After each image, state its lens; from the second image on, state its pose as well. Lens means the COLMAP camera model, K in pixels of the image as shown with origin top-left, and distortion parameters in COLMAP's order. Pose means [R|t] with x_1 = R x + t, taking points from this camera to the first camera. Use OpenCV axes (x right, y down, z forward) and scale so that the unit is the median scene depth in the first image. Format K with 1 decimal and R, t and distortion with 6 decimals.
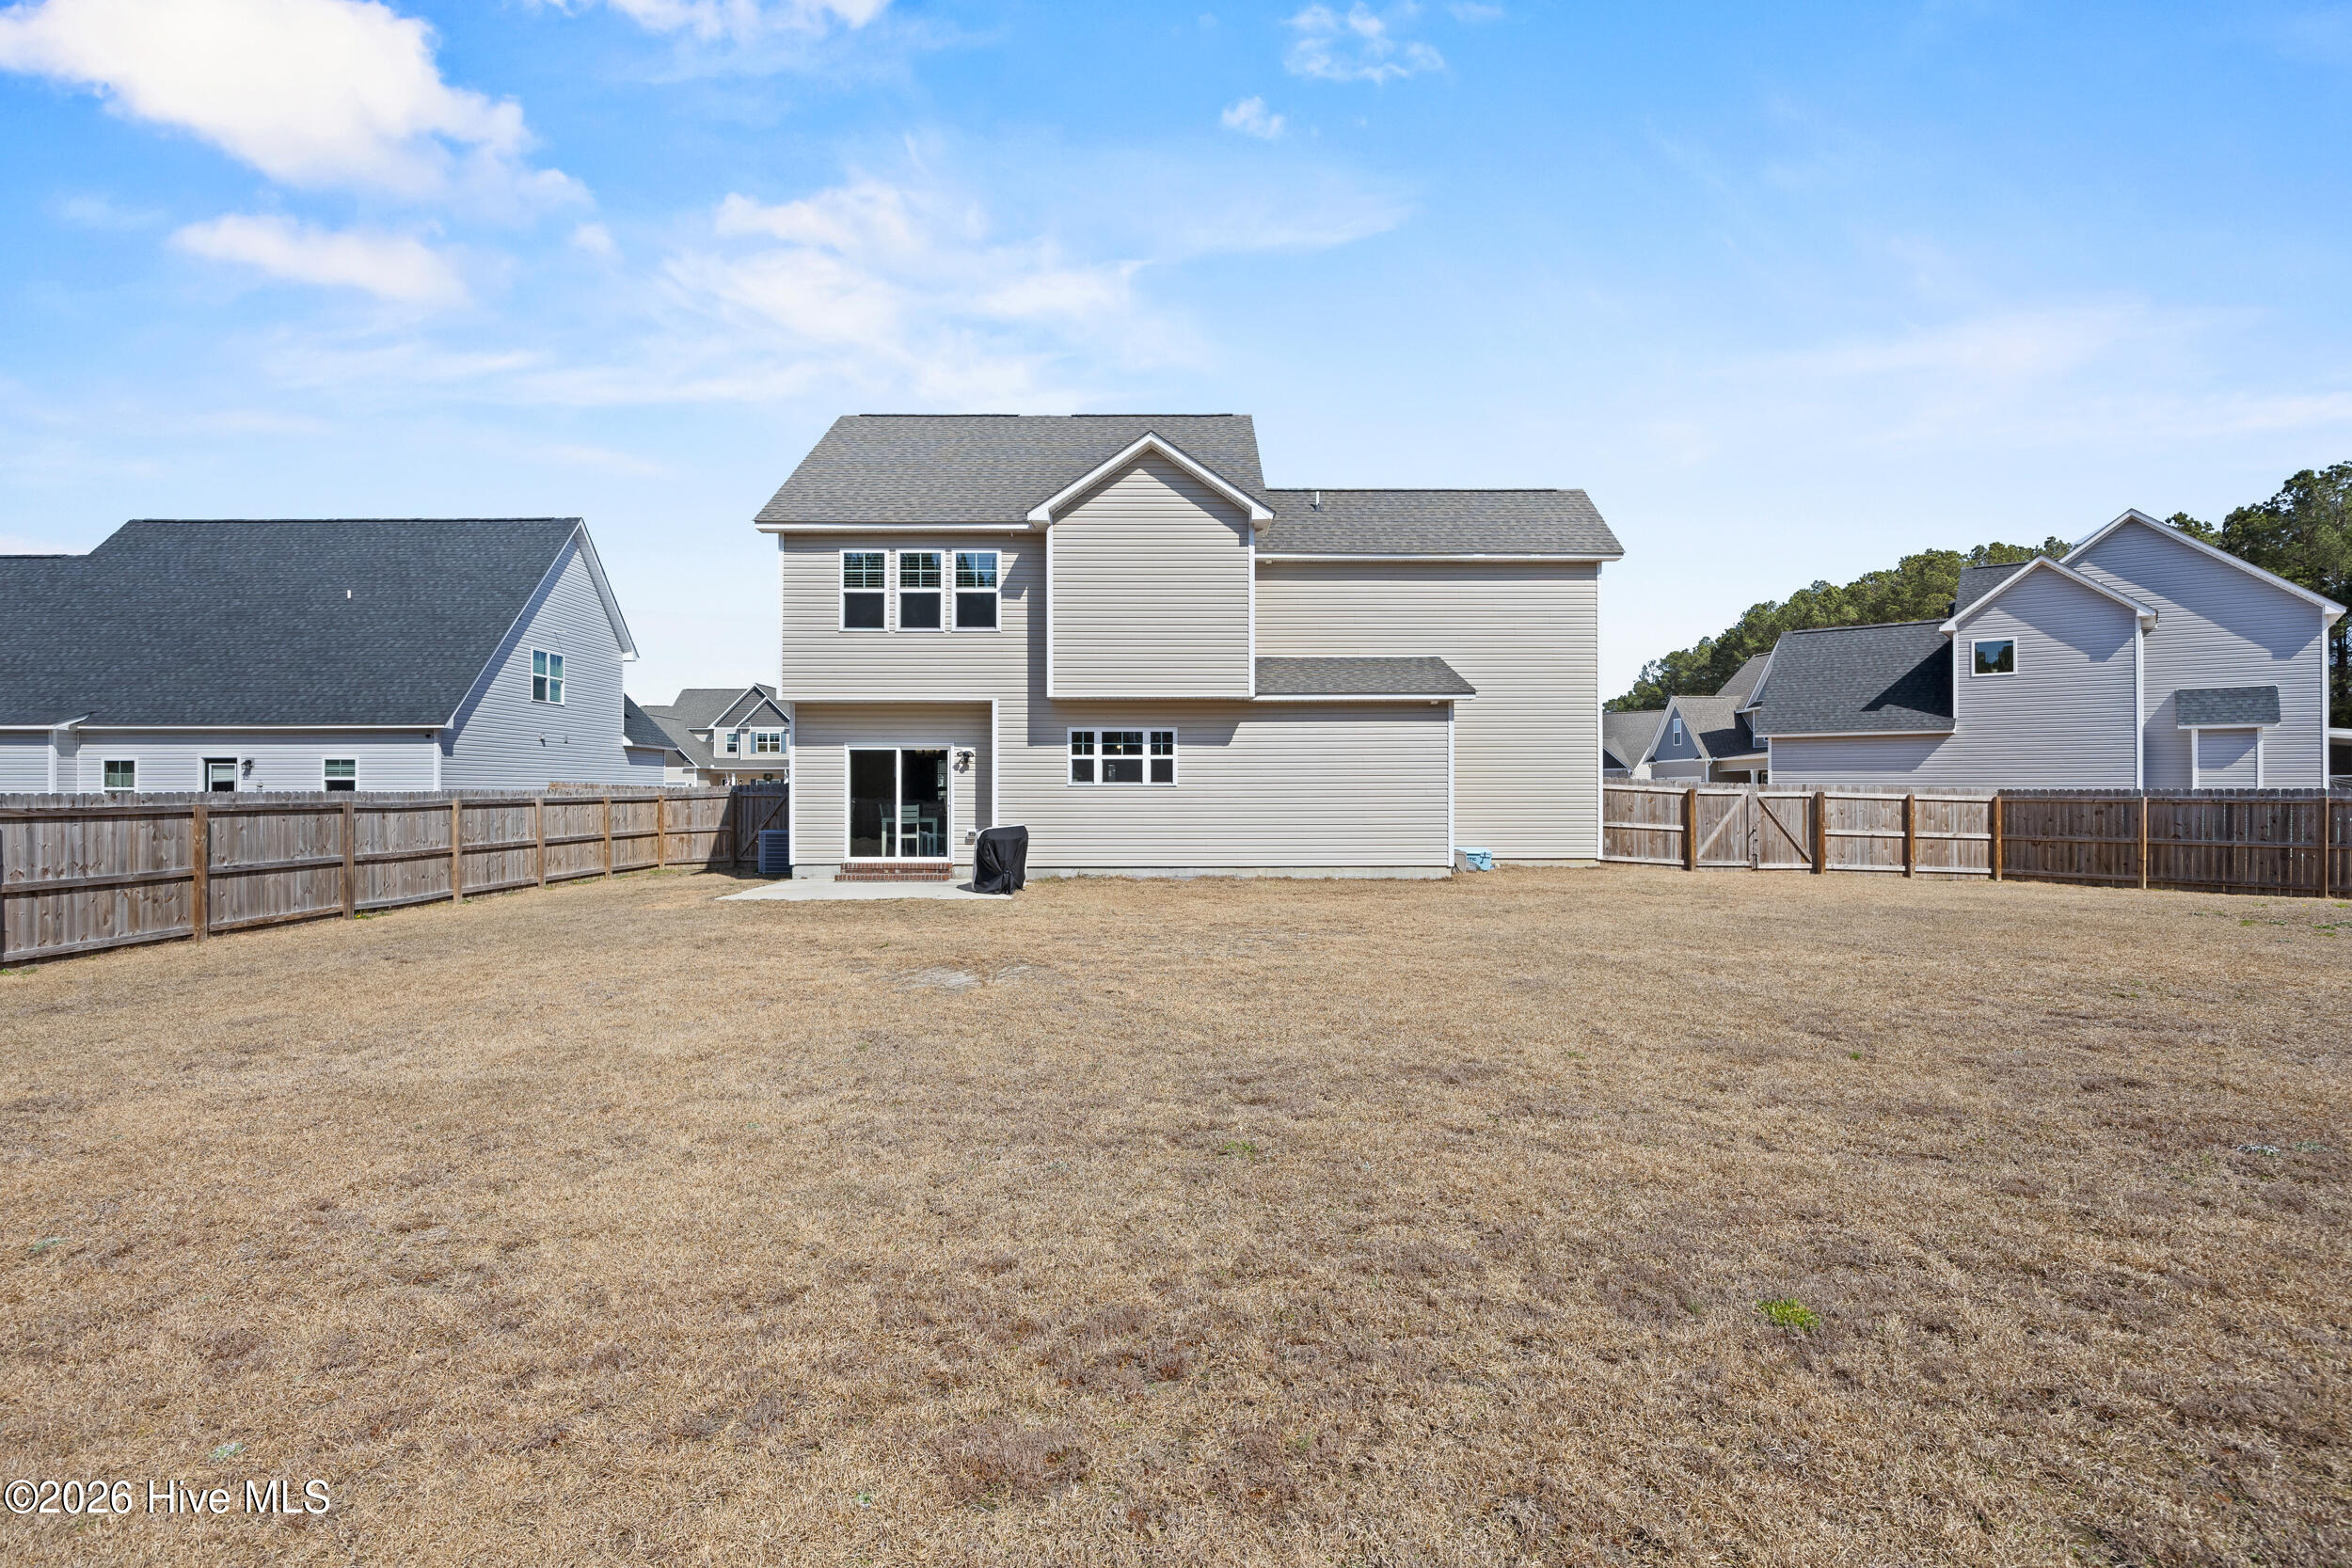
lens RADIAL K [[1143.8, 0, 1151.2], [0, 1143.8, 795.2], [0, 0, 1]] dist [-0.008083, 0.001321]
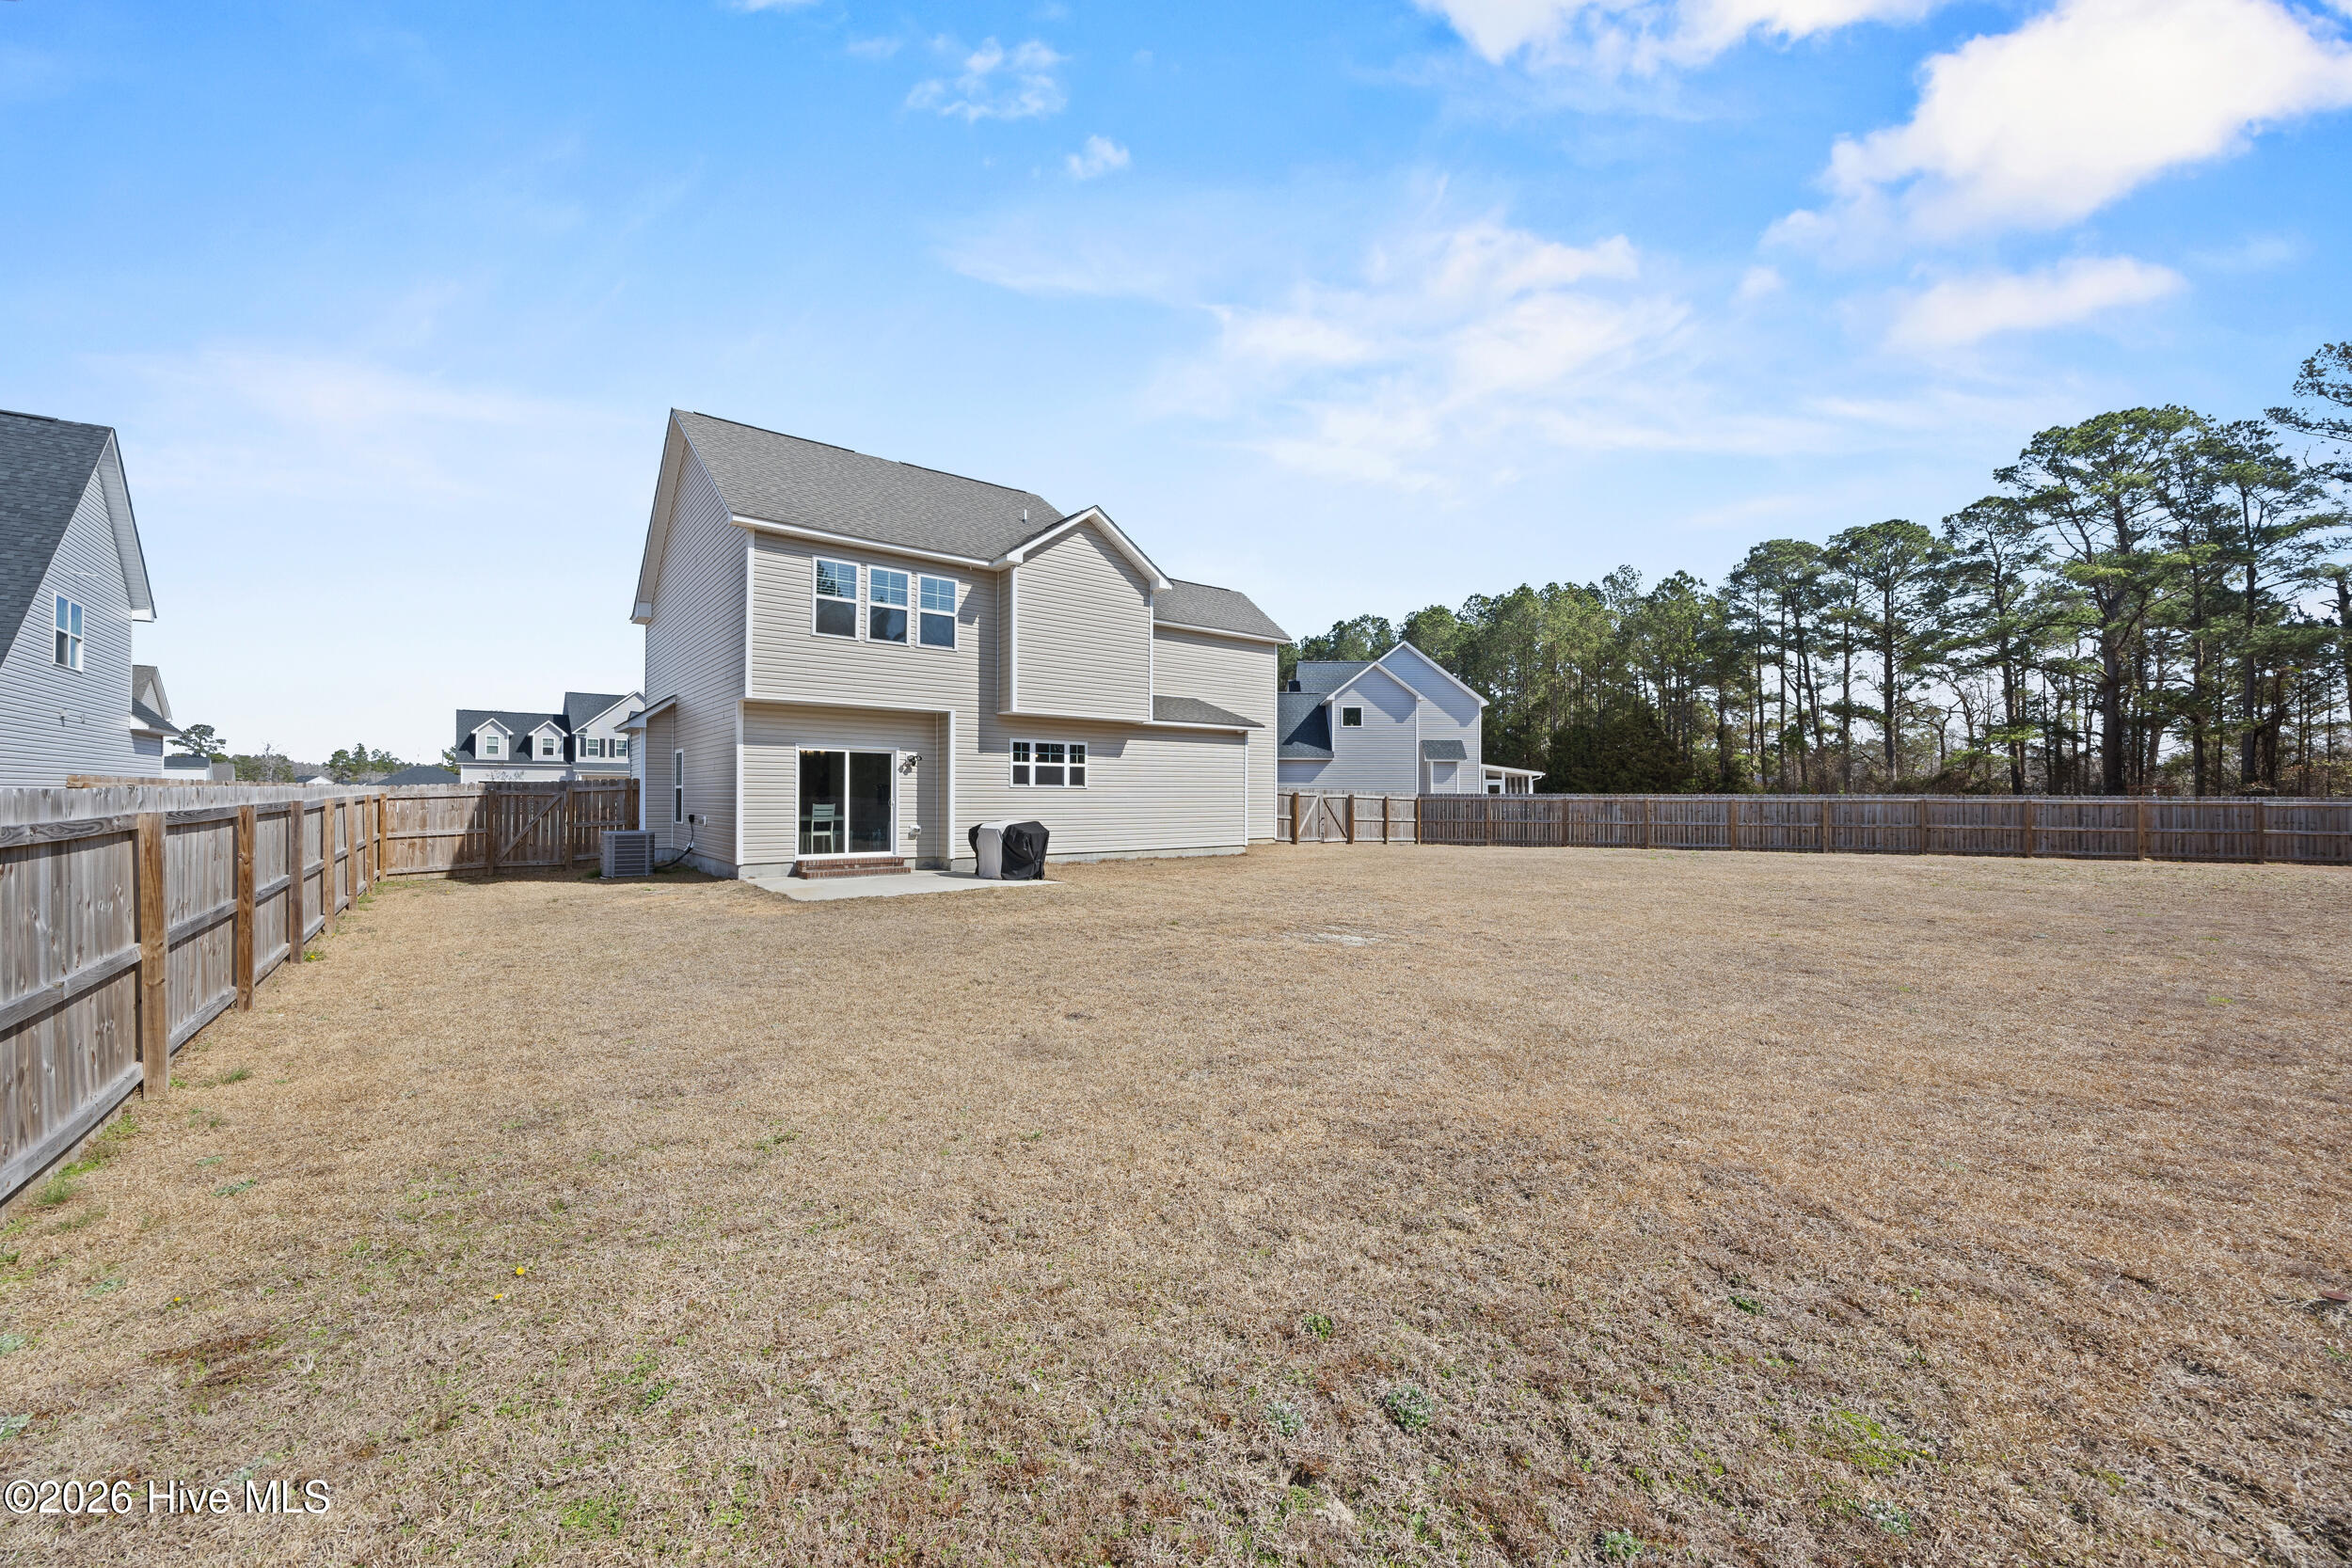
lens RADIAL K [[895.0, 0, 1154.0], [0, 895.0, 799.1], [0, 0, 1]] dist [-0.004592, 0.000113]
pose [[0.788980, -0.000008, 0.614418, -0.506954], [-0.003109, 0.999987, 0.004007, -0.000496], [-0.614411, -0.005072, 0.788970, 0.170055]]
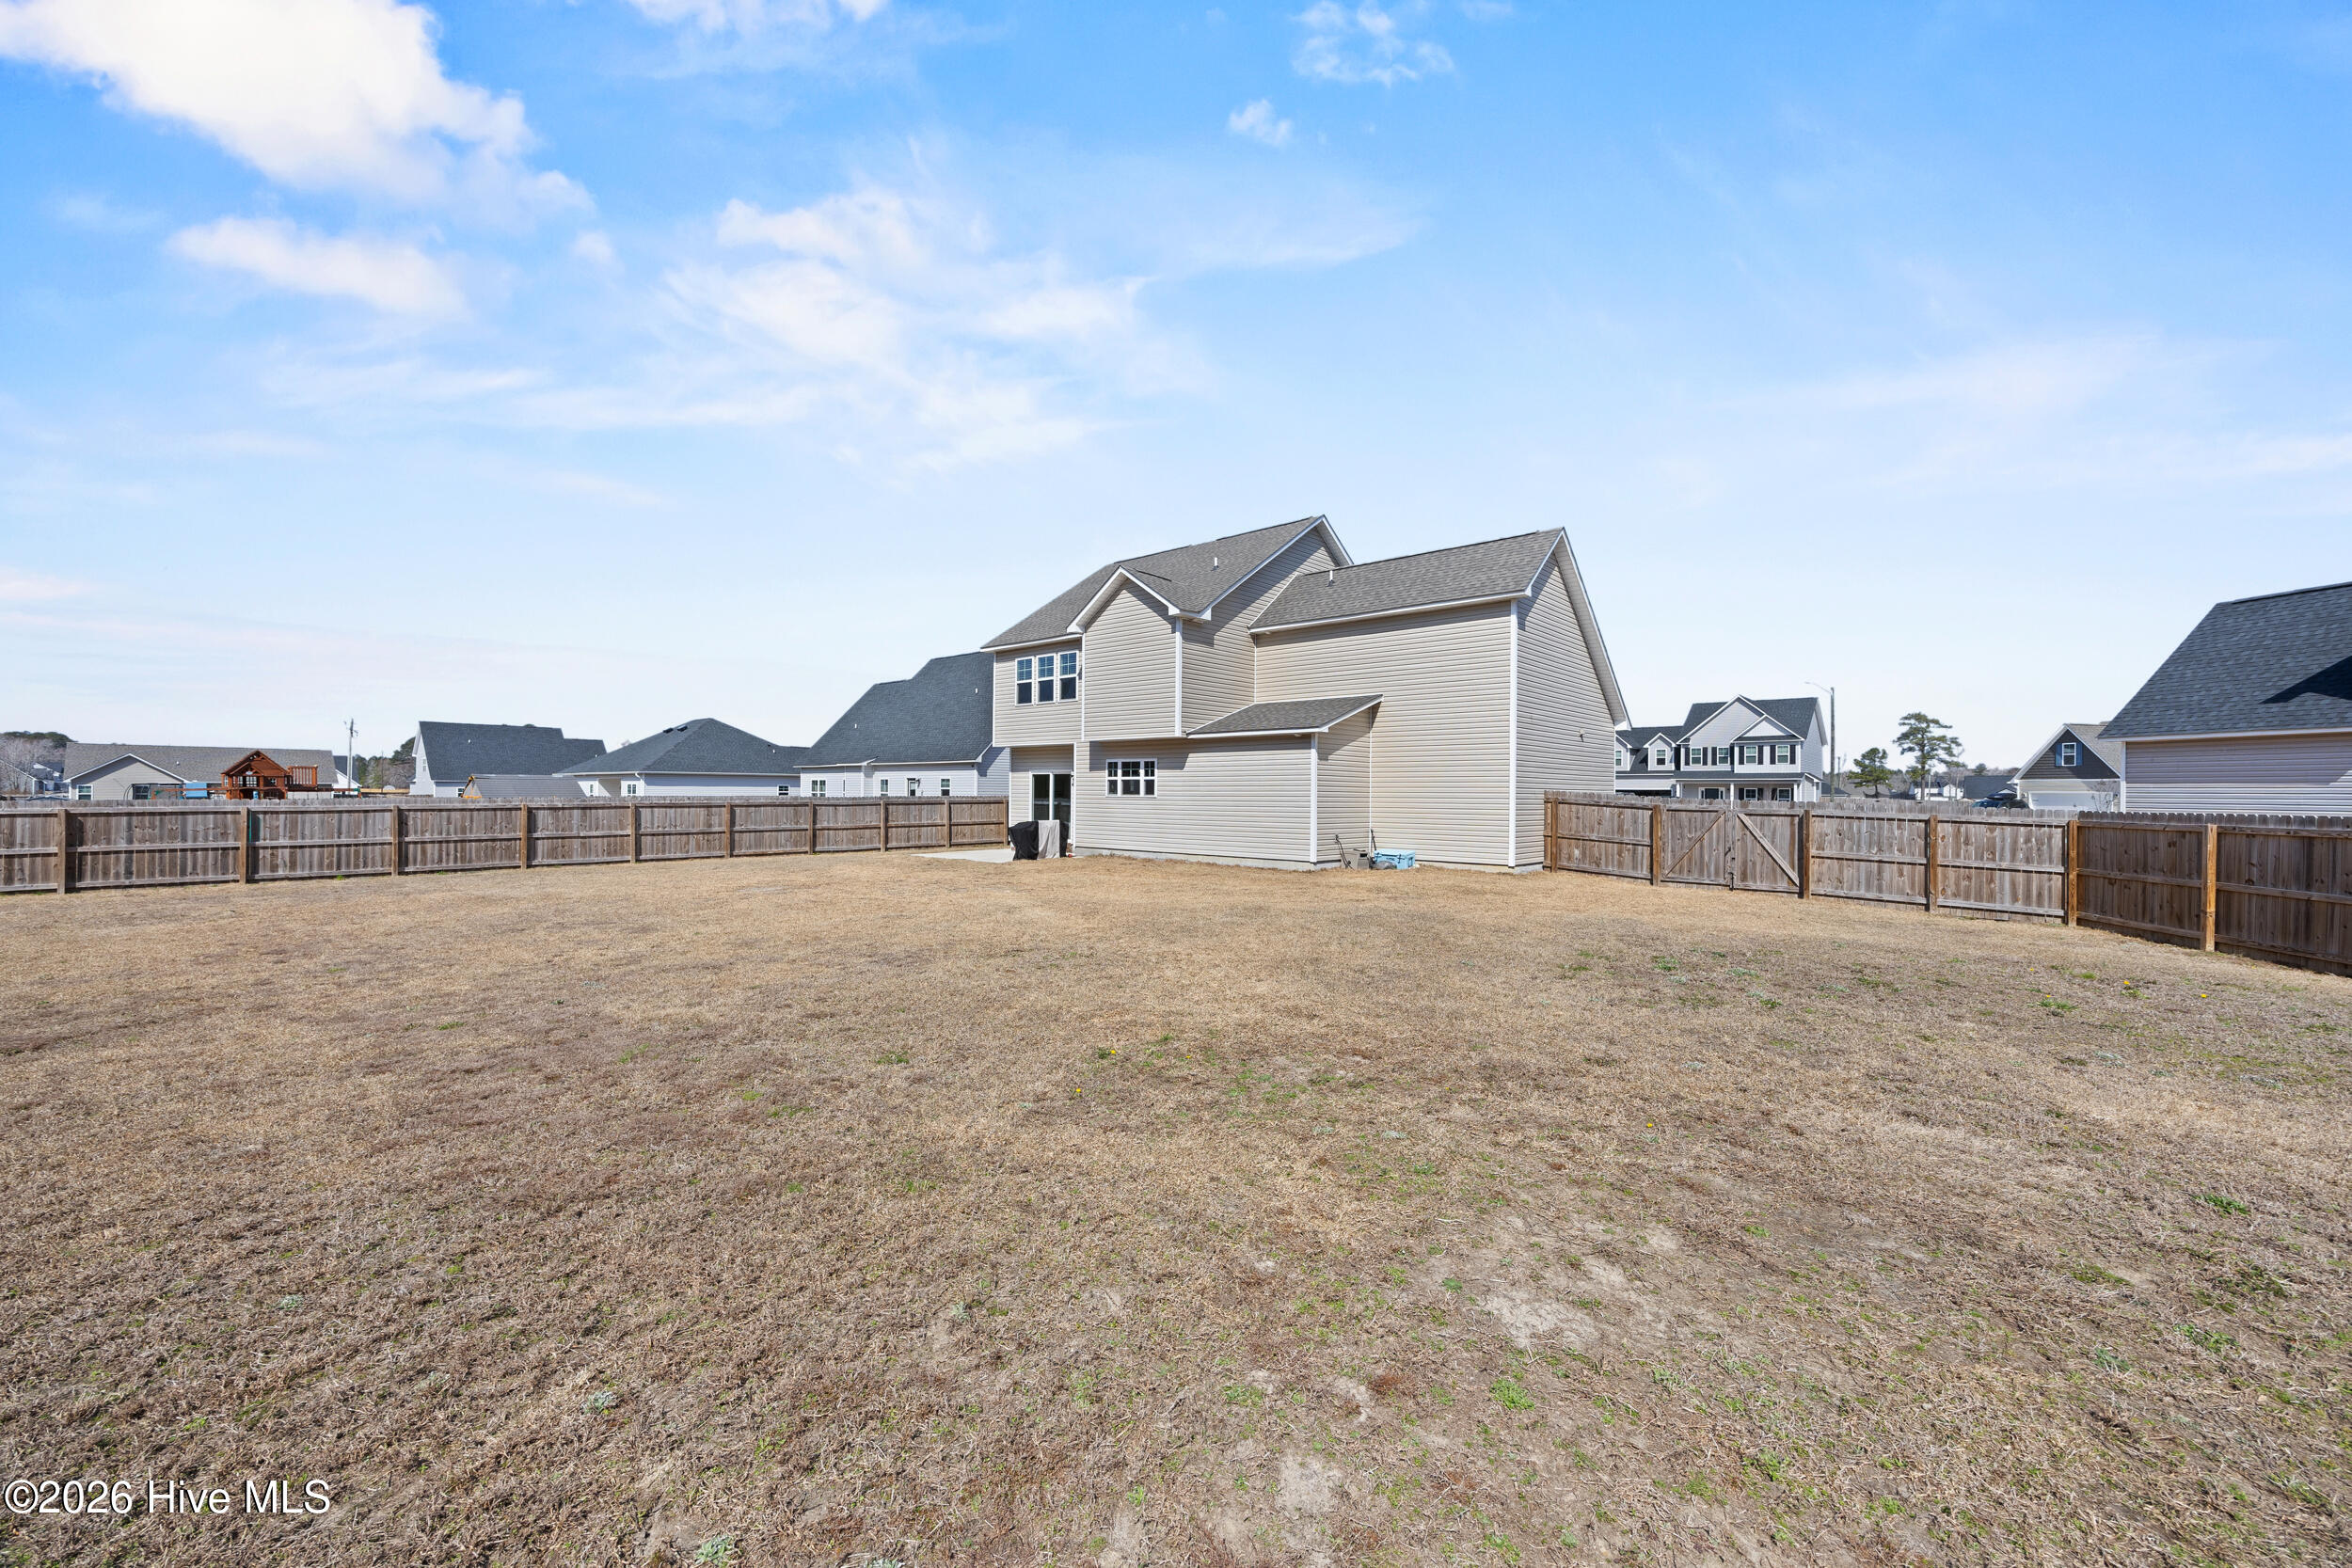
lens RADIAL K [[895.0, 0, 1176.0], [0, 895.0, 794.2], [0, 0, 1]] dist [-0.004592, 0.000113]
pose [[0.751010, 0.007588, -0.660247, 0.779318], [-0.008944, 0.999959, 0.001319, -0.013492], [0.660230, 0.004915, 0.751048, 0.138987]]
